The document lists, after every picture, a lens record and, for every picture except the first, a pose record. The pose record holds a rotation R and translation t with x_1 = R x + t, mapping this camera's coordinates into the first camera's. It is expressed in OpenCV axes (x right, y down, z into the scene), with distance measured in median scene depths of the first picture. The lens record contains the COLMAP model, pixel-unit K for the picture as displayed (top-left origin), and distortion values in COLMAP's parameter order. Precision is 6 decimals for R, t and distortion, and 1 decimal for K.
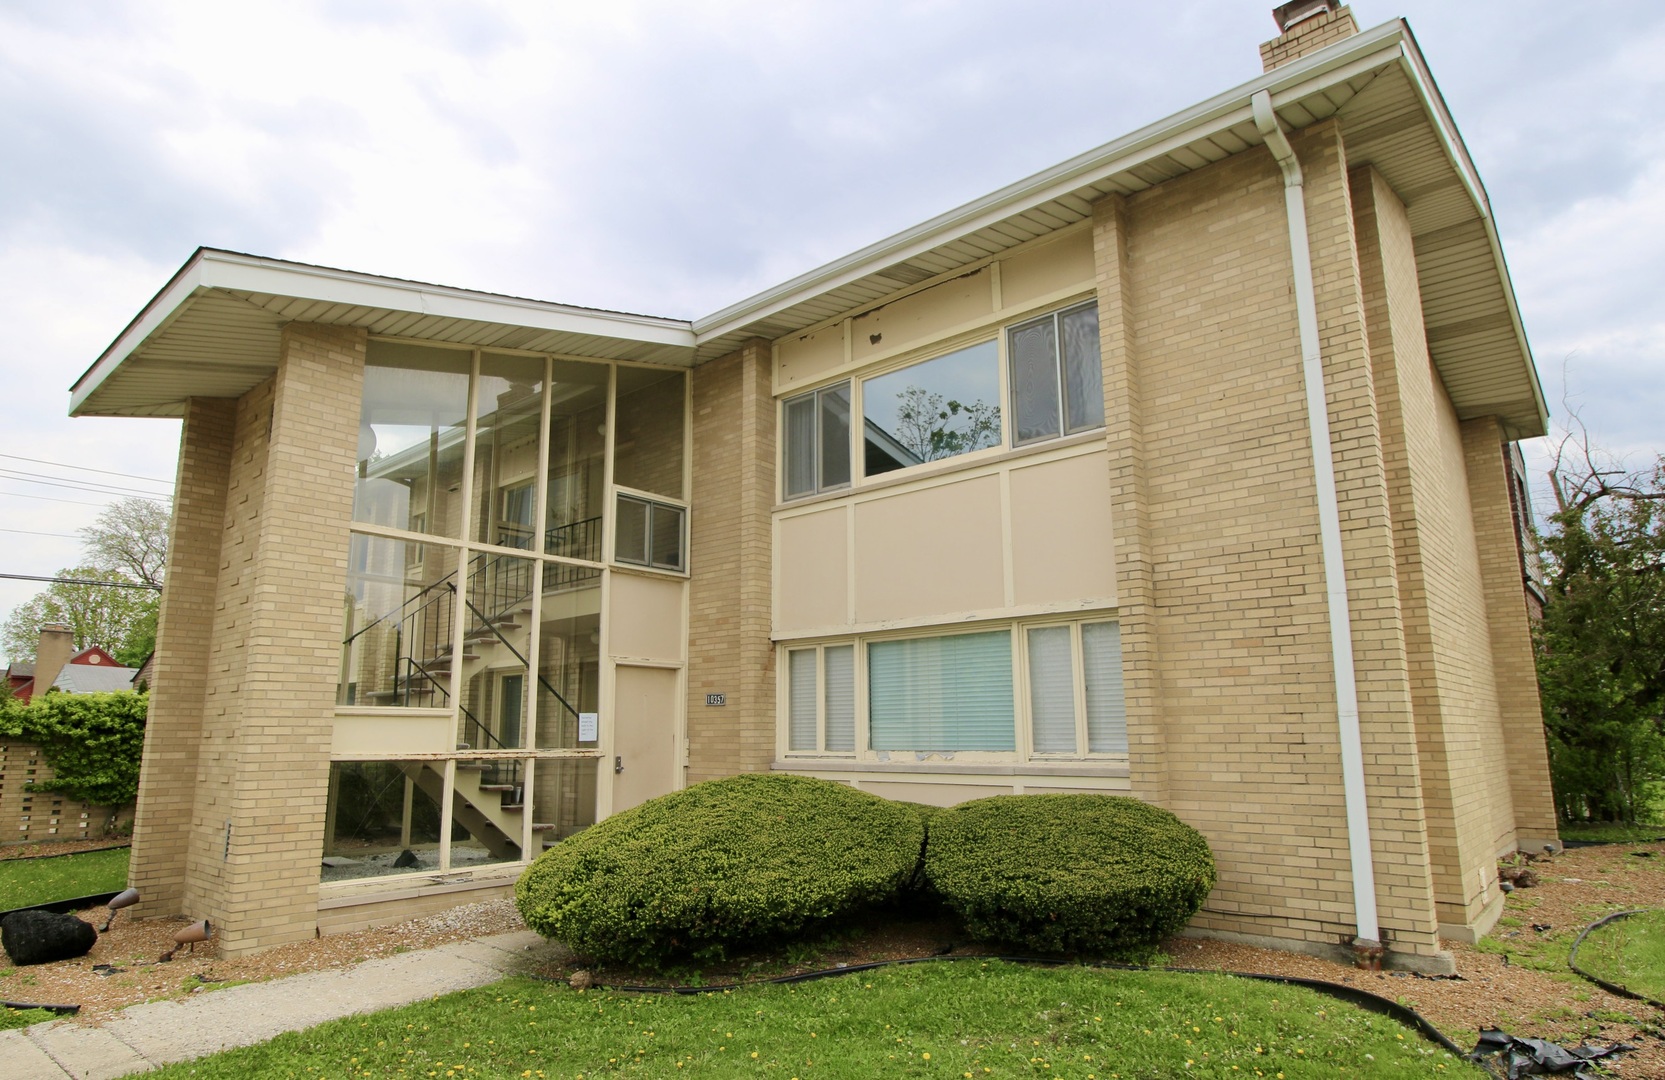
lens RADIAL K [[965.5, 0, 831.0], [0, 965.5, 555.3], [0, 0, 1]] dist [0.007343, -0.004225]
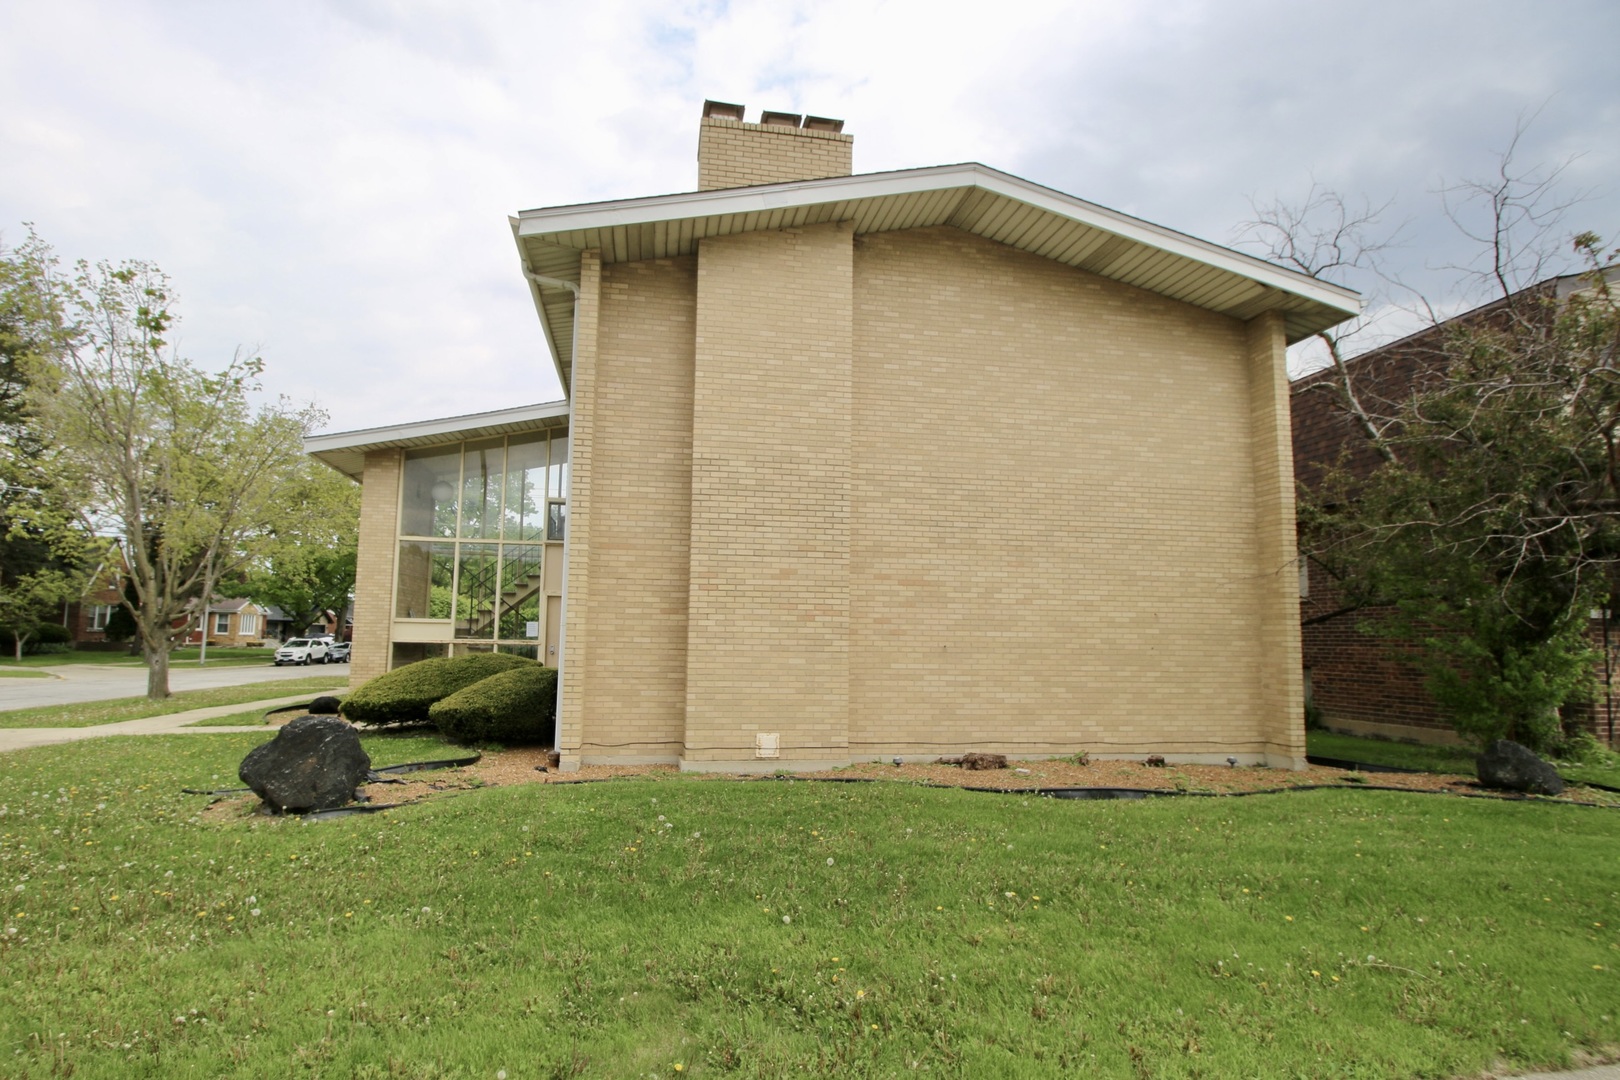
lens RADIAL K [[779.5, 0, 785.4], [0, 779.5, 561.3], [0, 0, 1]] dist [-0.005204, -0.001194]
pose [[0.770717, -0.045864, -0.635525, 1.105535], [0.099180, 0.993884, 0.048553, 0.018949], [0.629412, -0.100452, 0.770552, 0.144070]]
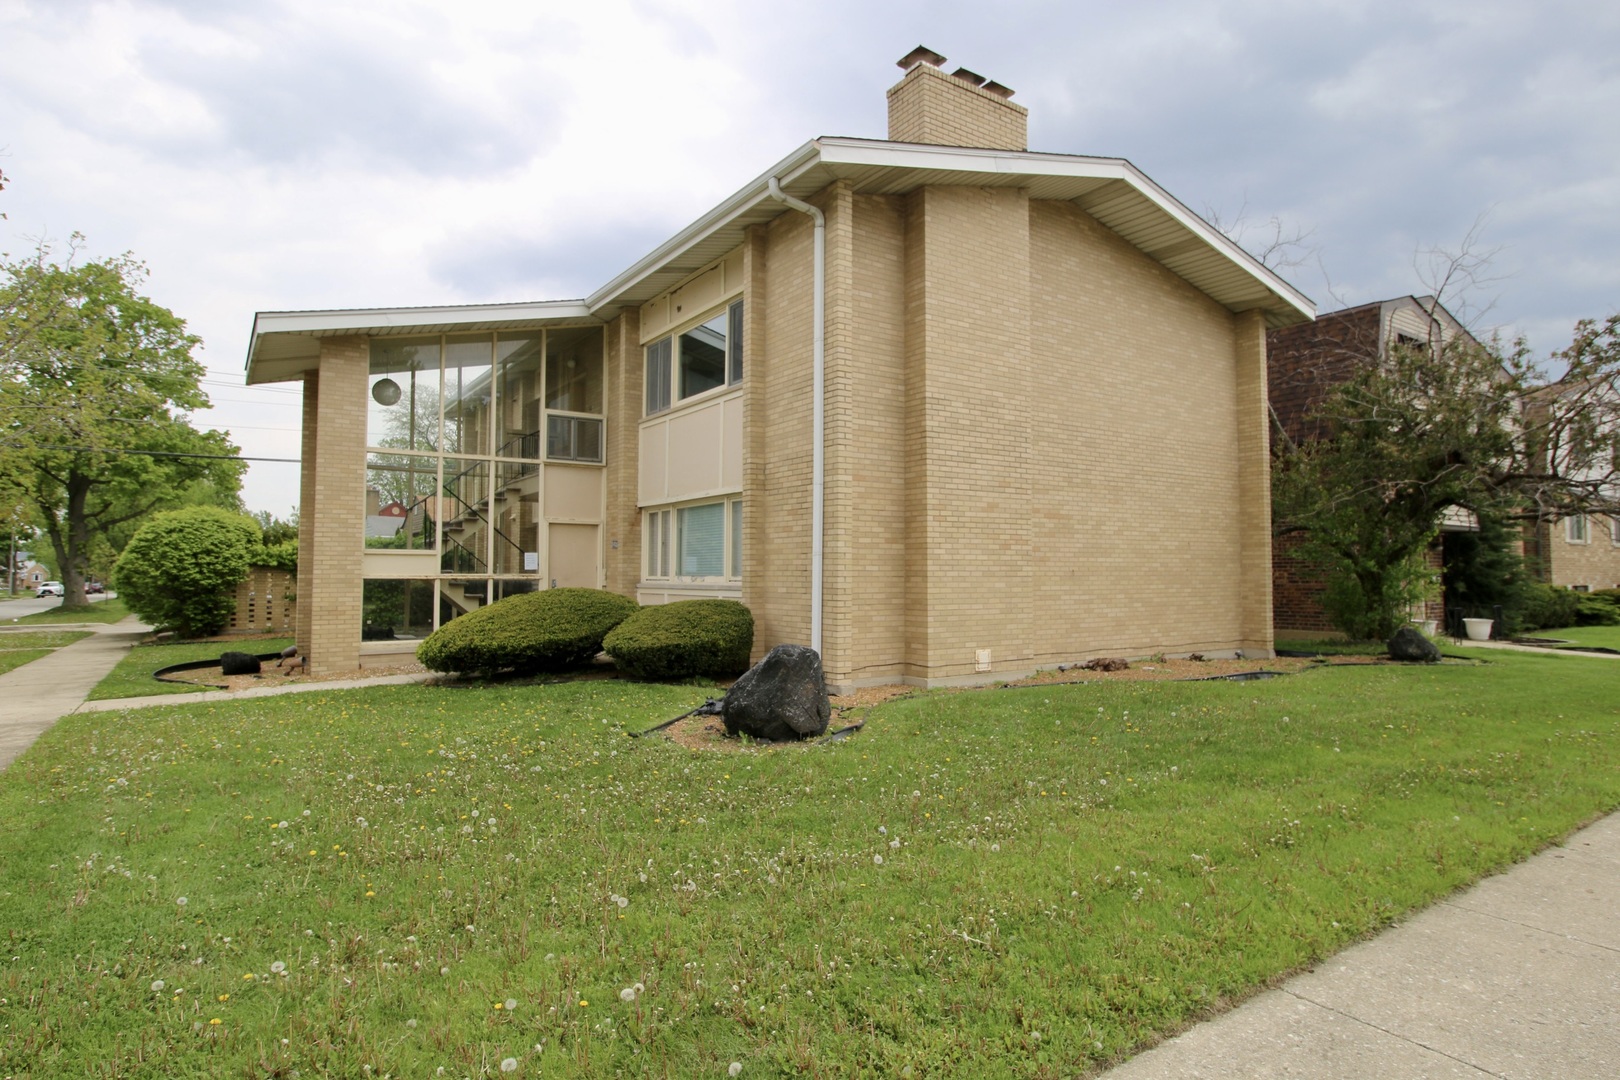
lens RADIAL K [[887.5, 0, 802.1], [0, 887.5, 528.5], [0, 0, 1]] dist [0.008546, 0.002054]
pose [[0.970531, -0.007355, -0.240864, 0.557389], [0.040186, 0.990478, 0.131678, -0.057790], [0.237602, -0.137477, 0.961585, -0.335220]]
